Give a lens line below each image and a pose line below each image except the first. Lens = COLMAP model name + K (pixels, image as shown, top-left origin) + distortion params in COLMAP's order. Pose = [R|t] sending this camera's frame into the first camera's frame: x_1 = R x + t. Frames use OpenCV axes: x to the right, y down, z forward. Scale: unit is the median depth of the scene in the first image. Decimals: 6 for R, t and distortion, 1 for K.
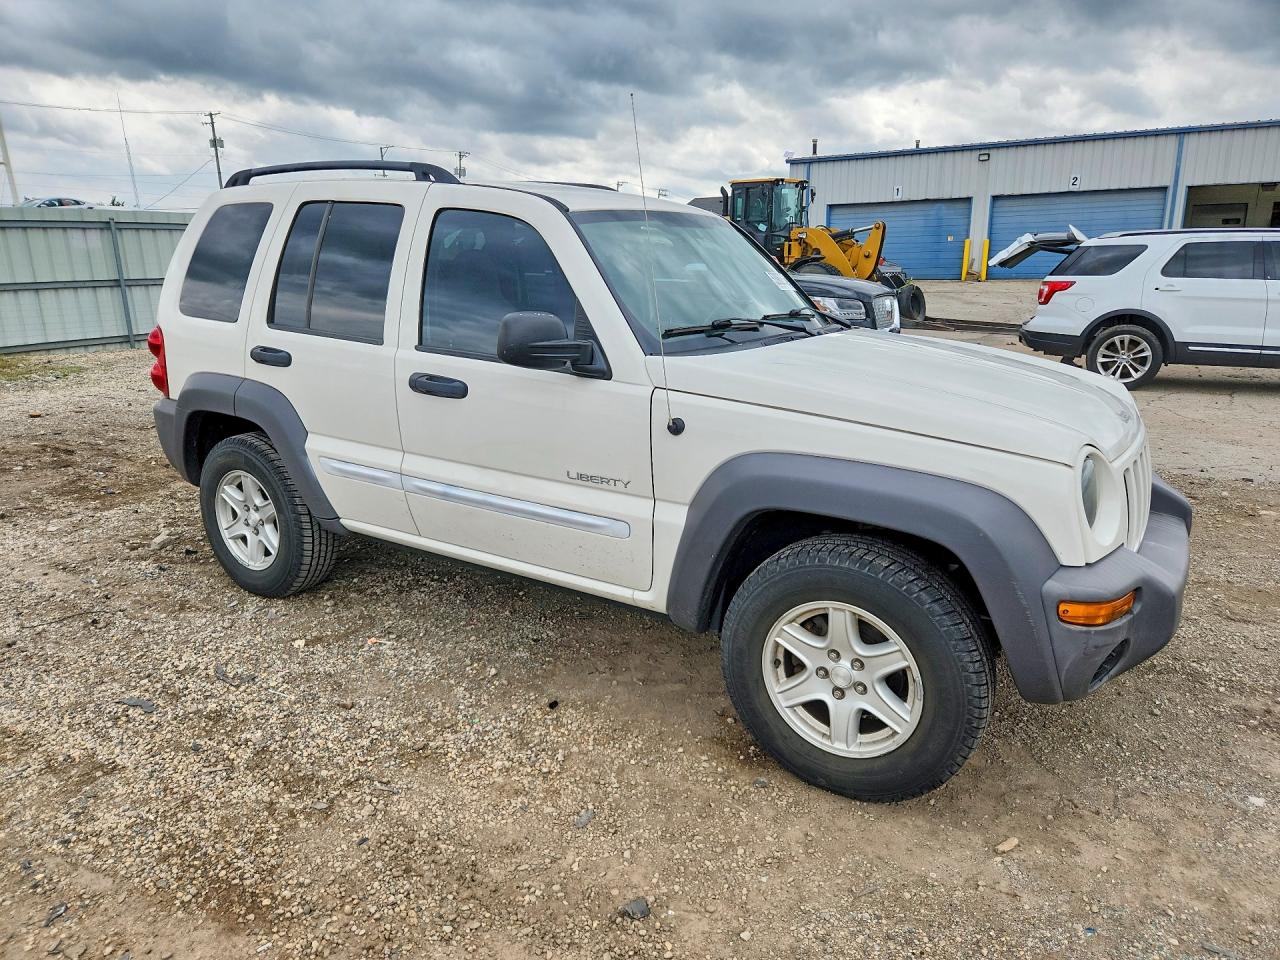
lens RADIAL K [[979.3, 0, 640.0], [0, 979.3, 480.0], [0, 0, 1]] dist [0.002573, 0.003075]
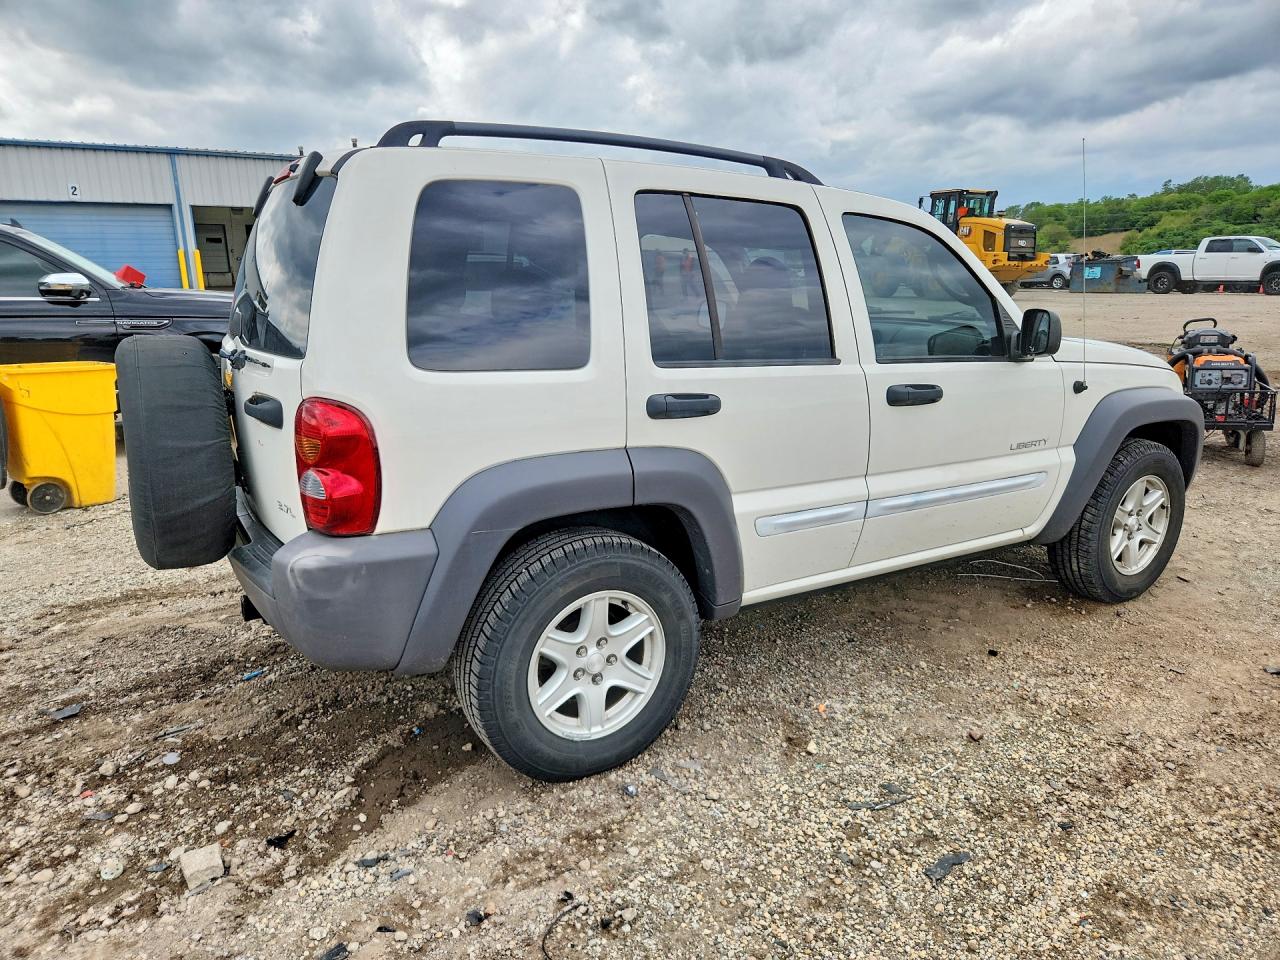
lens RADIAL K [[979.3, 0, 640.0], [0, 979.3, 480.0], [0, 0, 1]] dist [0.002573, 0.003075]
pose [[0.346638, -0.191767, 0.918187, -0.746662], [0.208673, 0.970114, 0.123833, -0.117715], [-0.914493, 0.148676, 0.376295, 0.550864]]
